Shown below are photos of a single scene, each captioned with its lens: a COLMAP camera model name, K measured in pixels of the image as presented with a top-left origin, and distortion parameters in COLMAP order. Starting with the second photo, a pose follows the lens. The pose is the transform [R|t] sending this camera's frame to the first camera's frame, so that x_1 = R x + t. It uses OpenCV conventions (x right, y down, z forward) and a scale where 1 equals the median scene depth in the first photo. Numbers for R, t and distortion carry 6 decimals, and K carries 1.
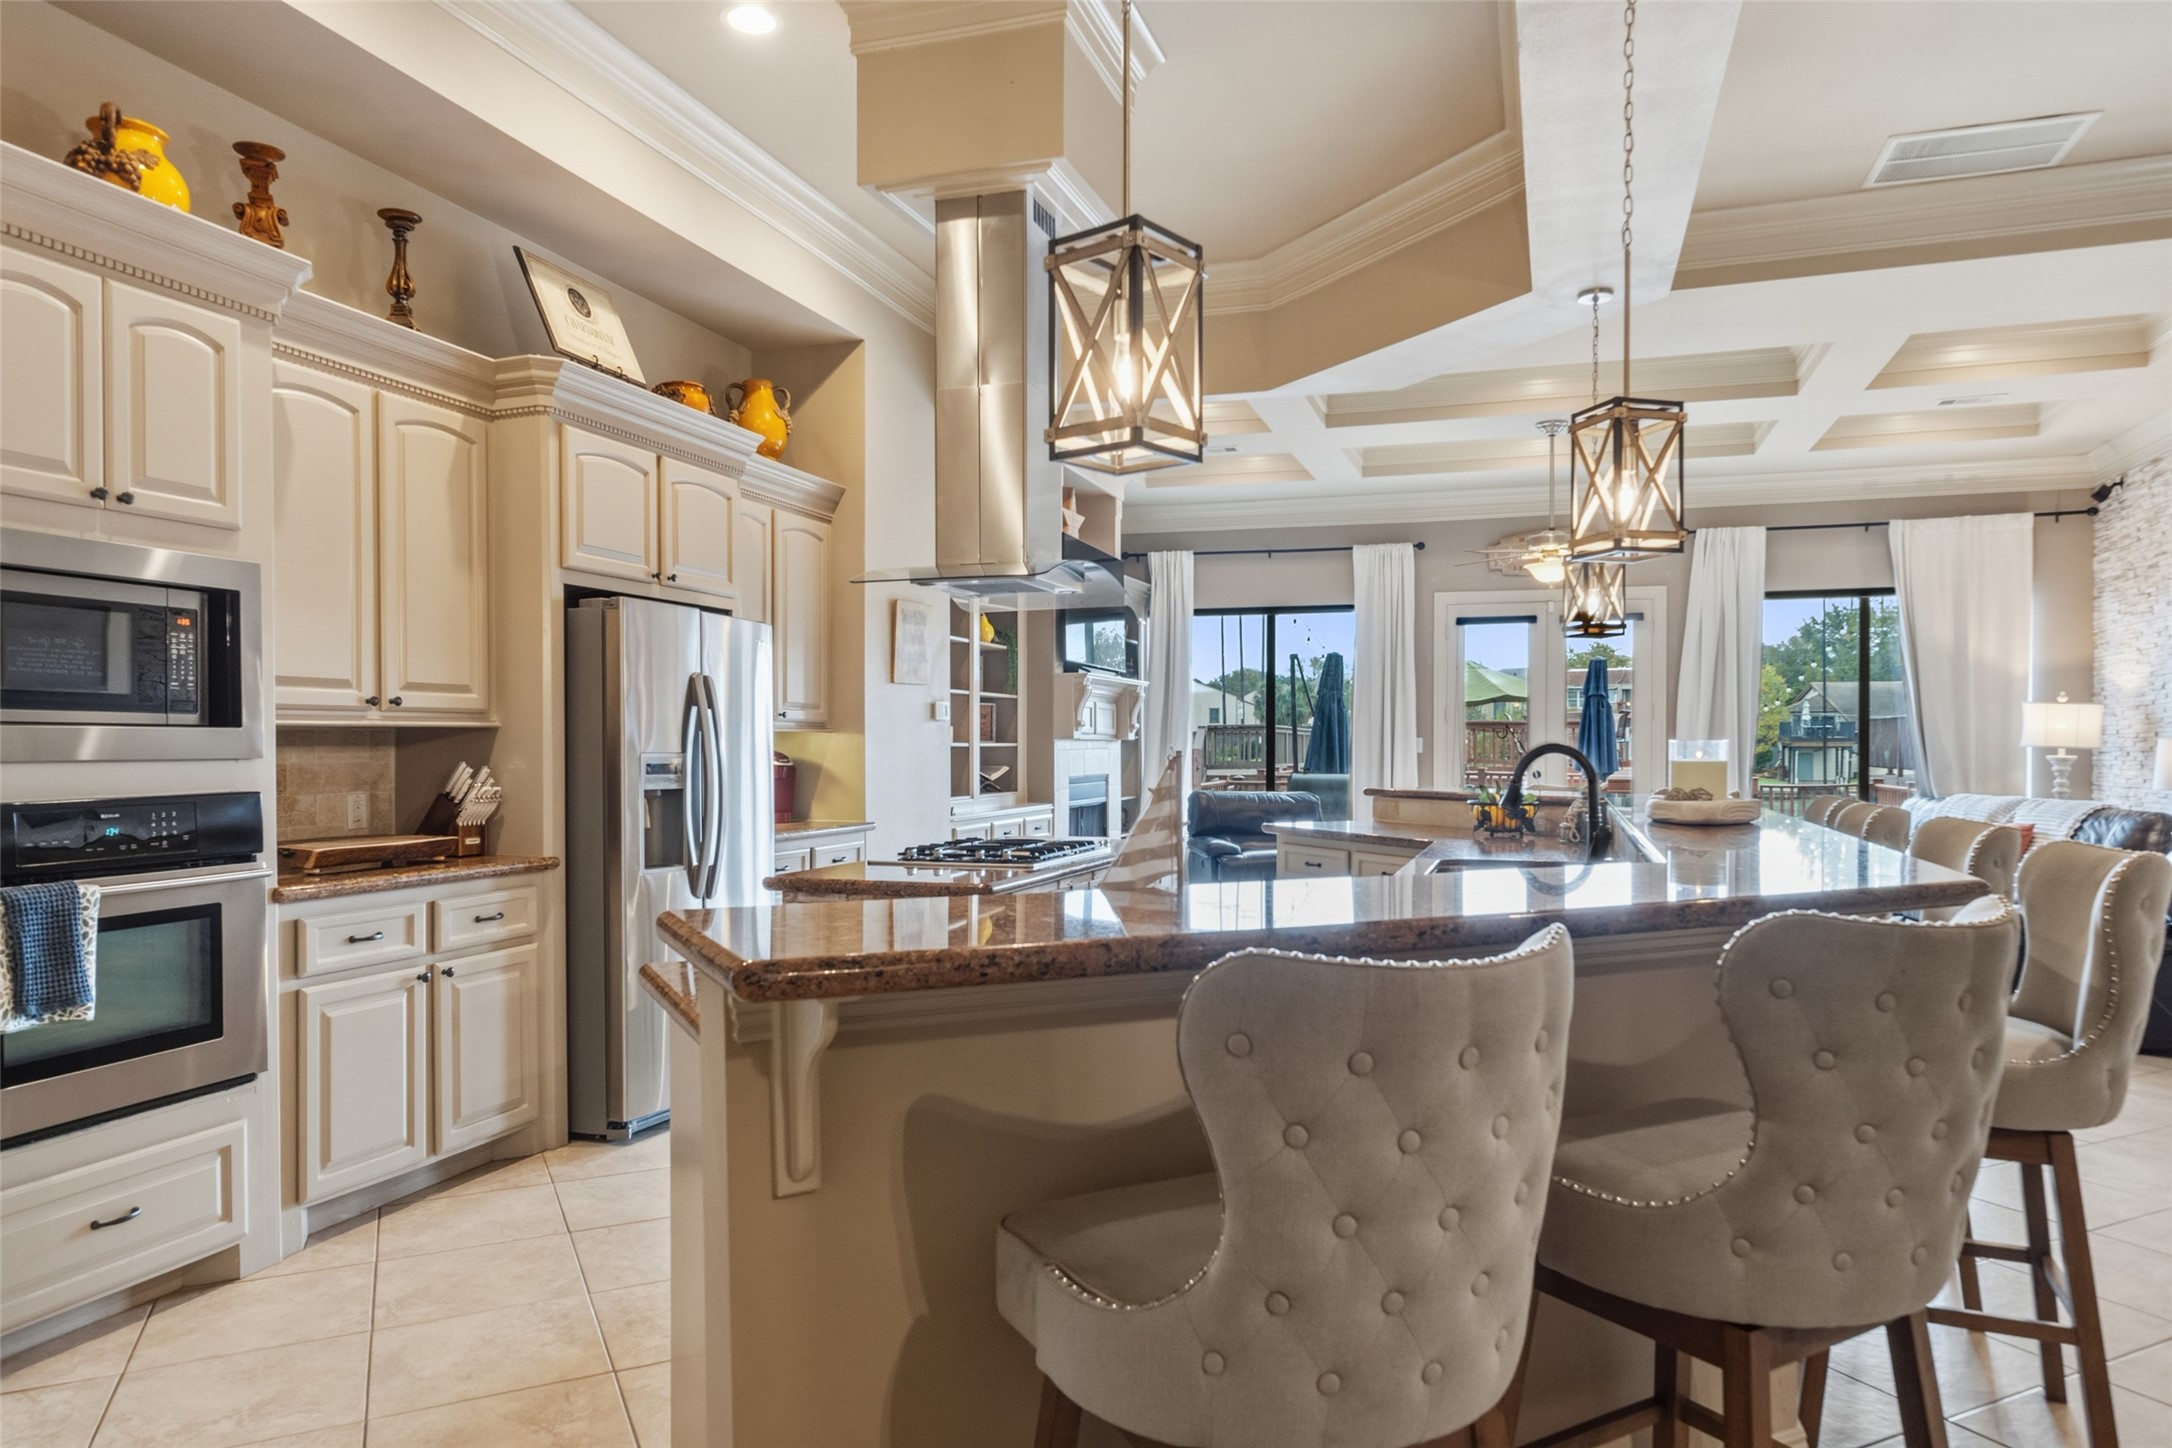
lens RADIAL K [[1369.5, 0, 1087.6], [0, 1369.5, 758.5], [0, 0, 1]] dist [0.004143, -0.002980]
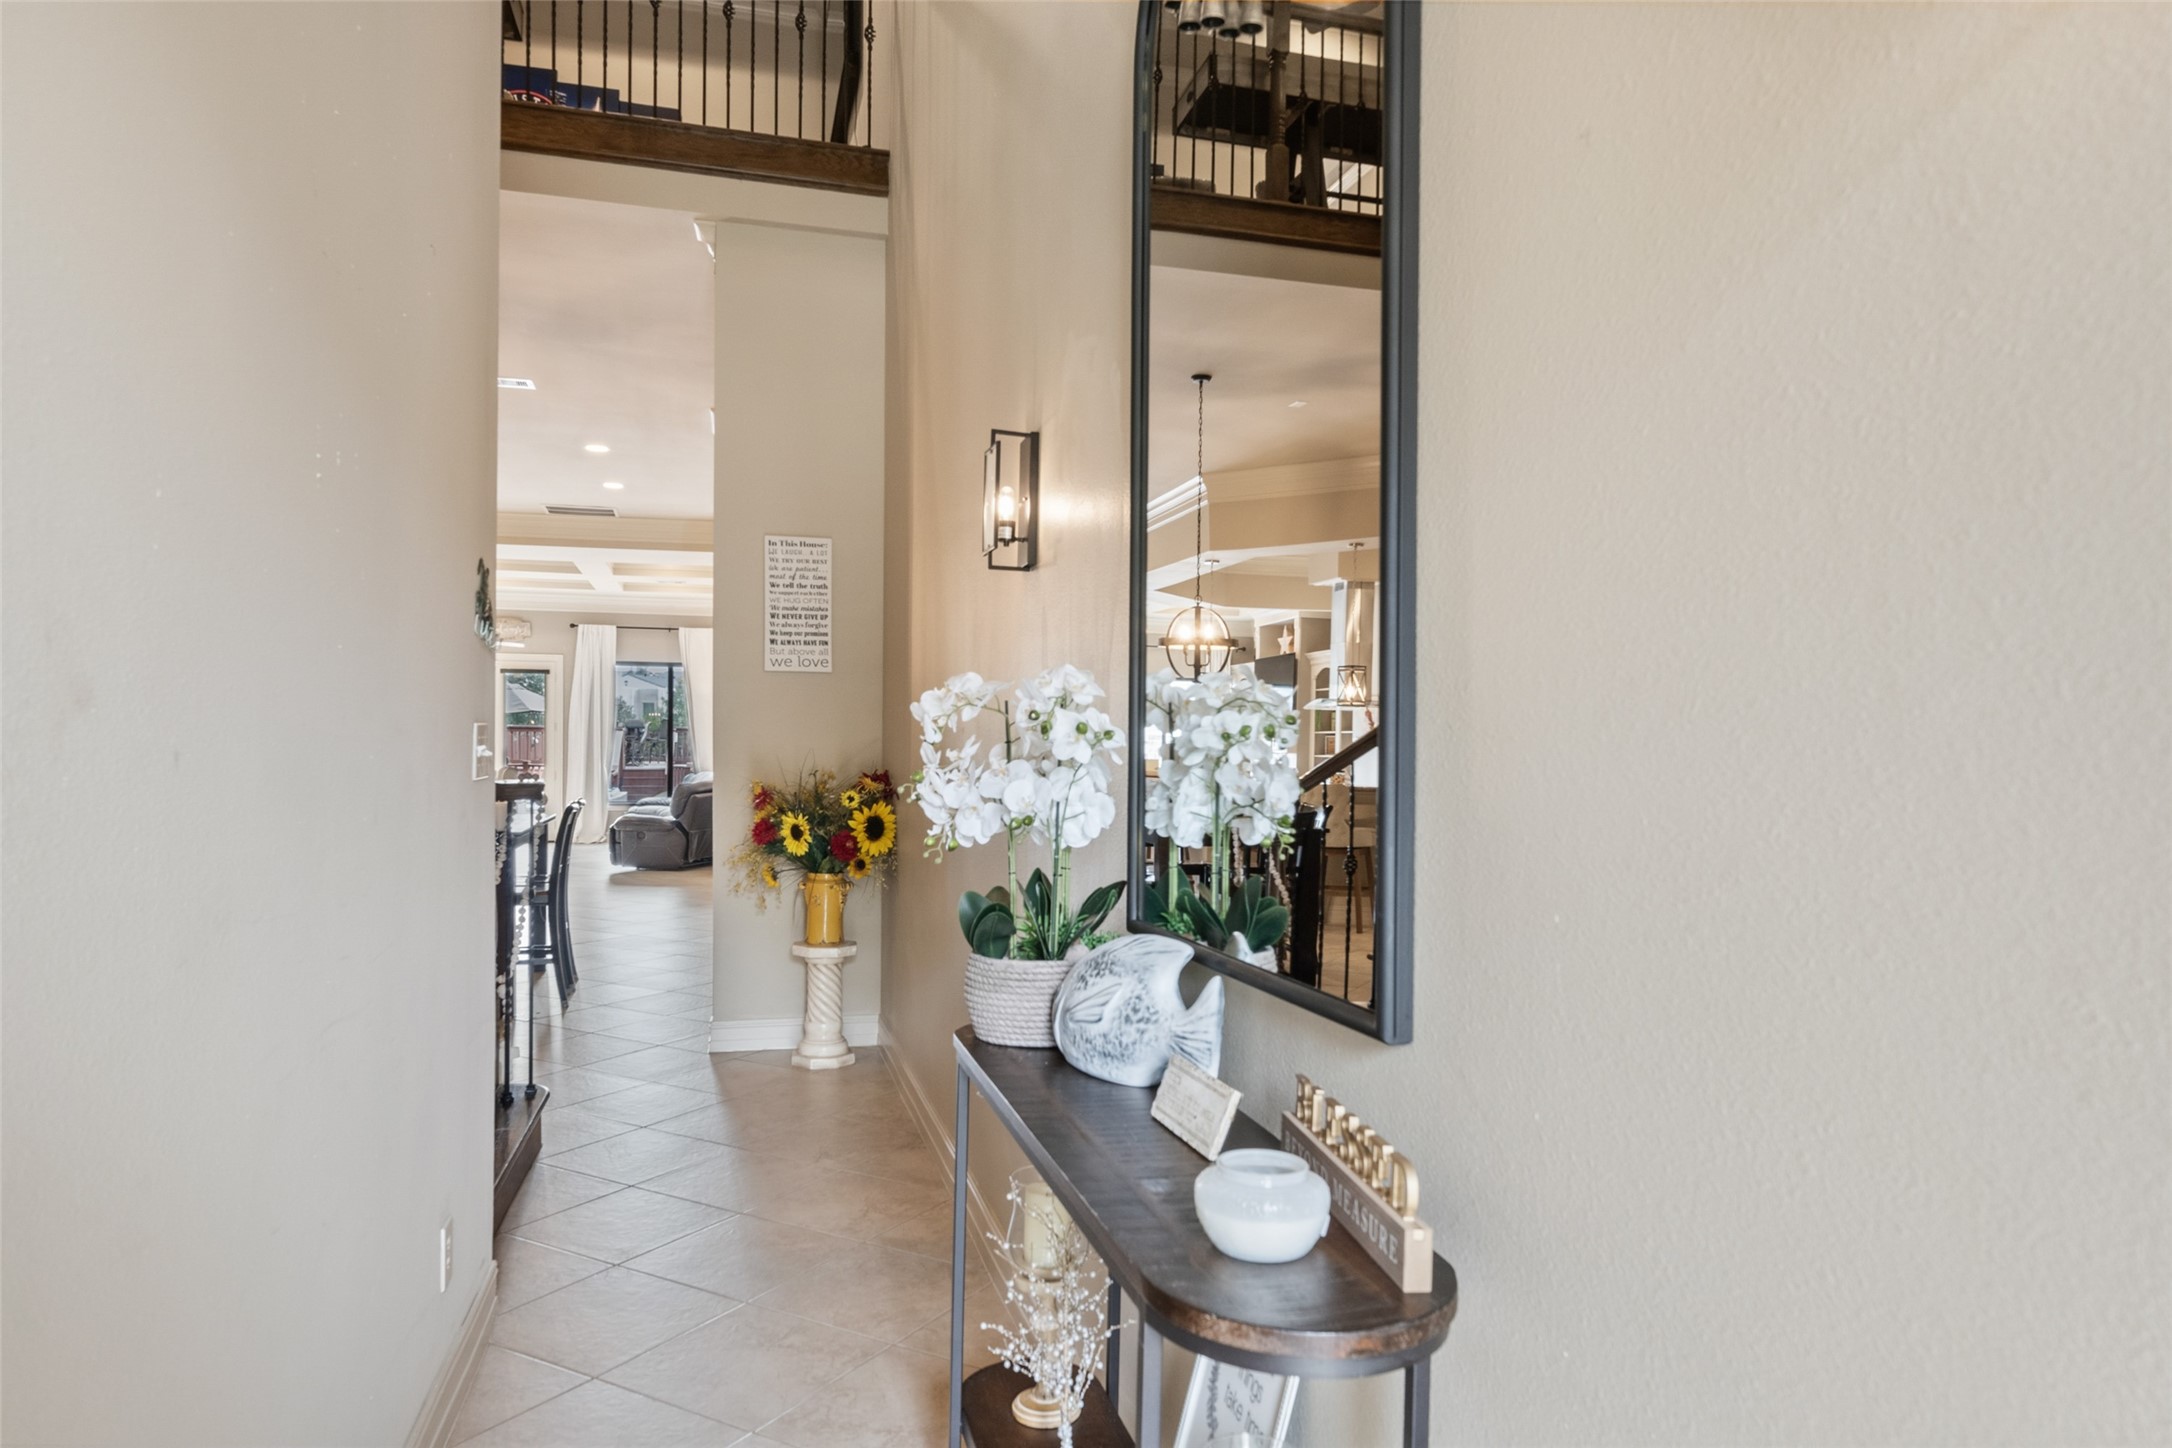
lens RADIAL K [[1369.5, 0, 1096.6], [0, 1369.5, 744.7], [0, 0, 1]] dist [0.004143, -0.002980]
pose [[0.834167, 0.002842, 0.551504, 0.056213], [0.001400, 0.999973, -0.007271, 0.005817], [-0.551509, 0.006837, 0.834141, -1.935451]]
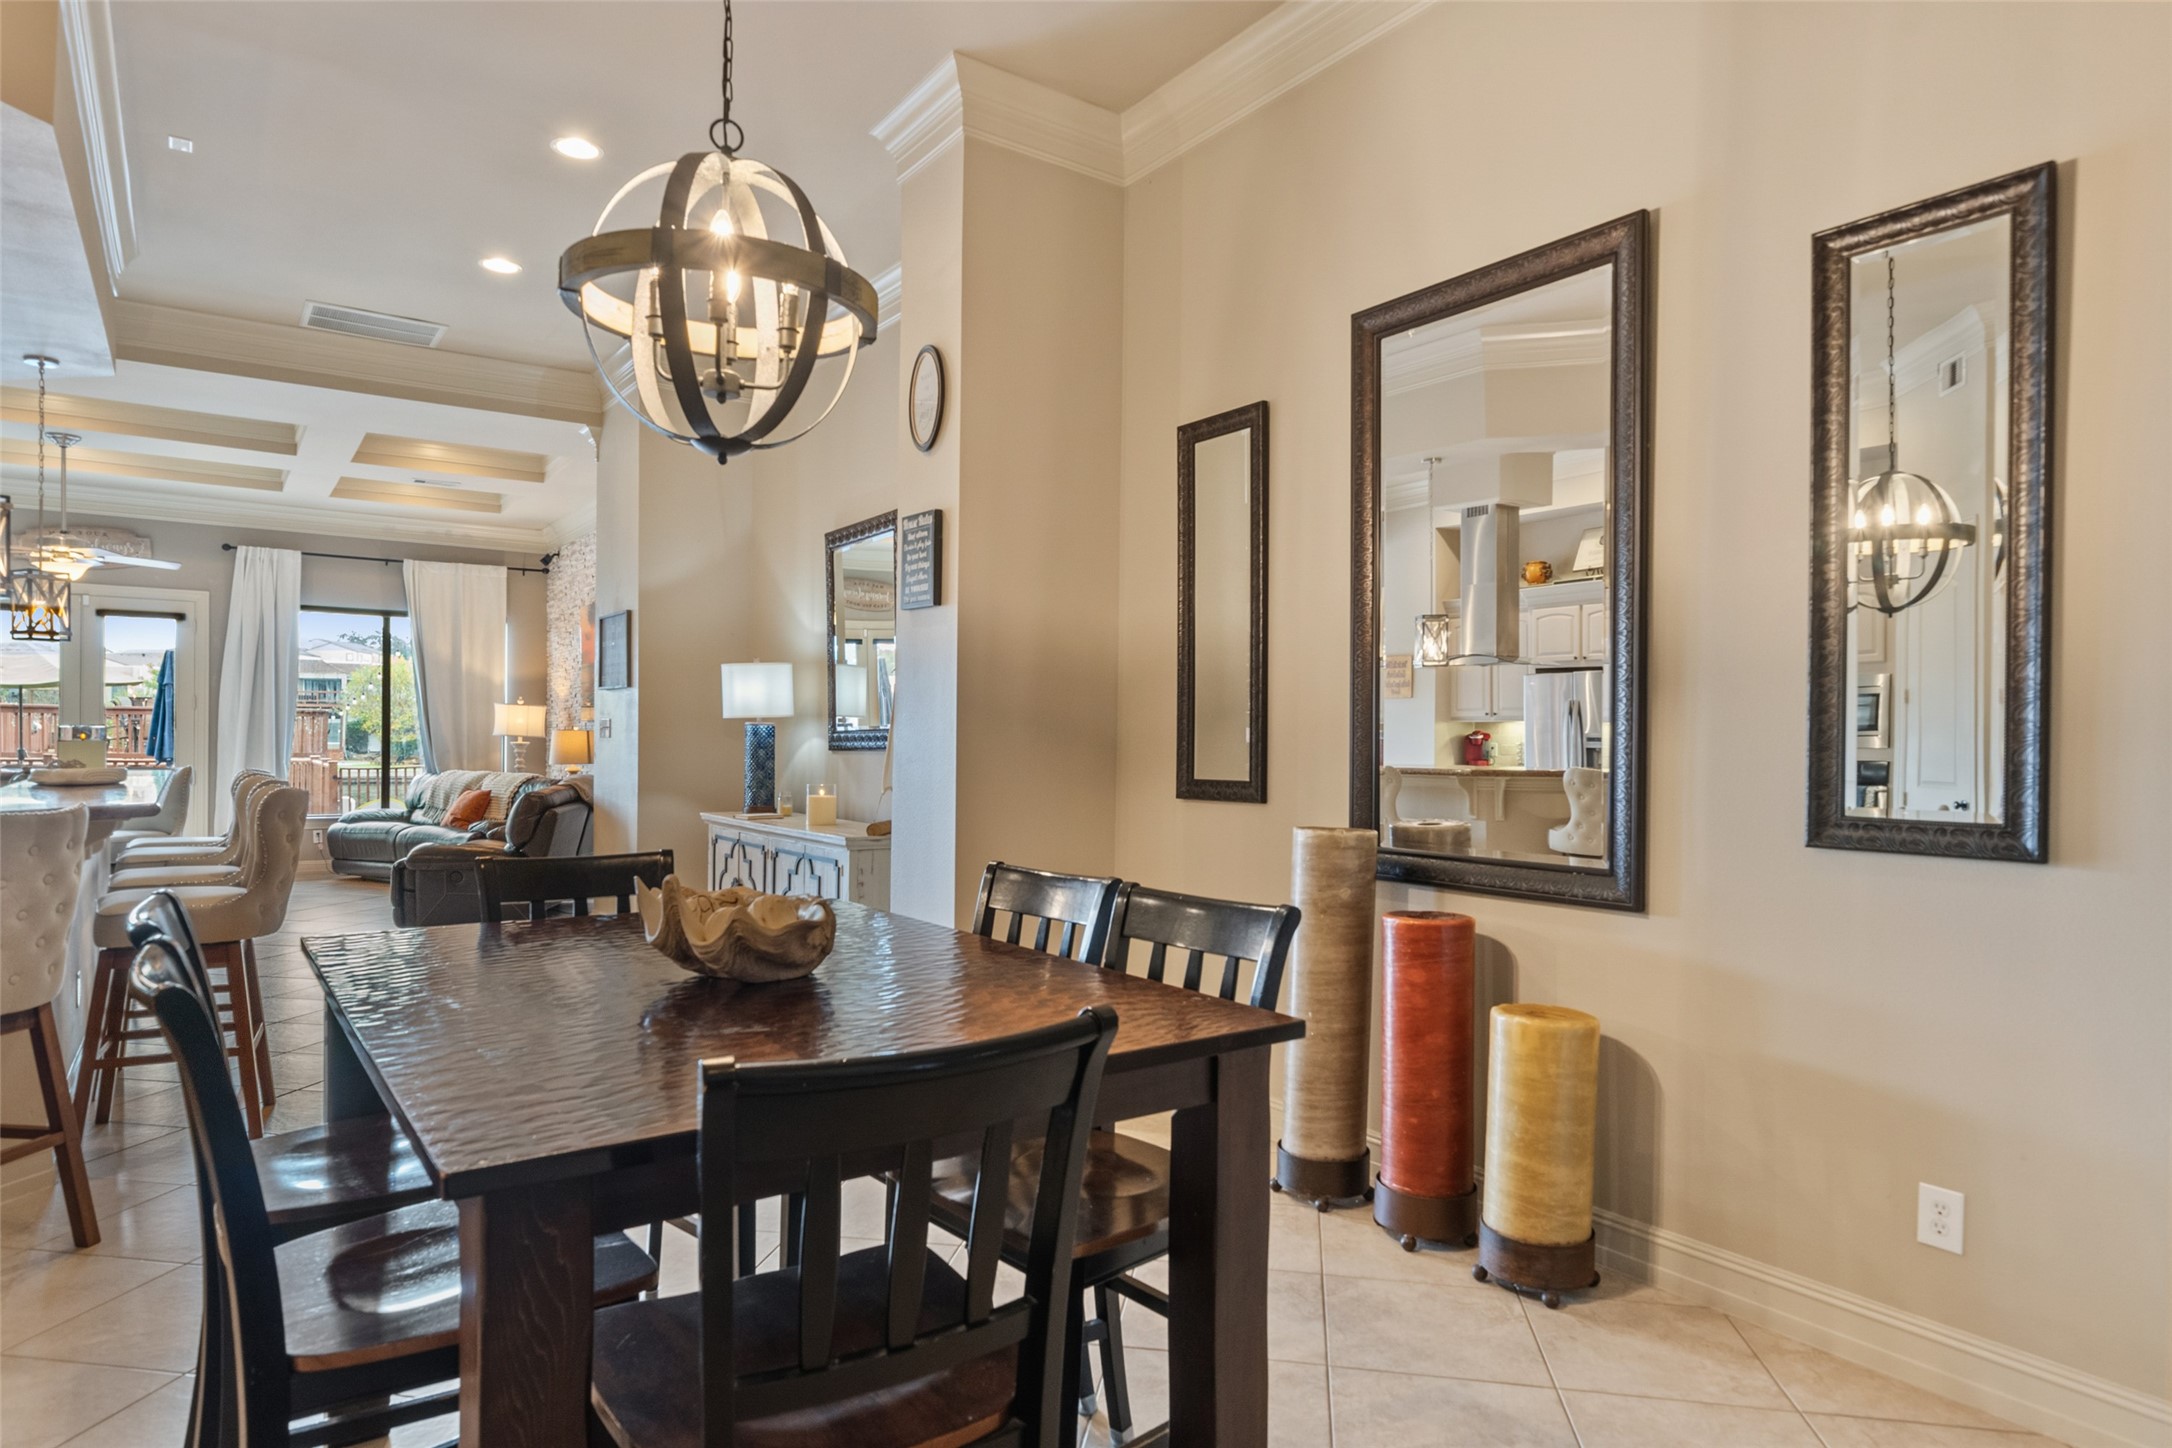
lens RADIAL K [[1261.8, 0, 1084.7], [0, 1261.8, 743.0], [0, 0, 1]] dist [0.005304, 0.000335]
pose [[0.591696, 0.003752, 0.806153, 0.012670], [-0.001442, 0.999992, -0.003596, 0.006271], [-0.806160, 0.000966, 0.591697, -0.482125]]
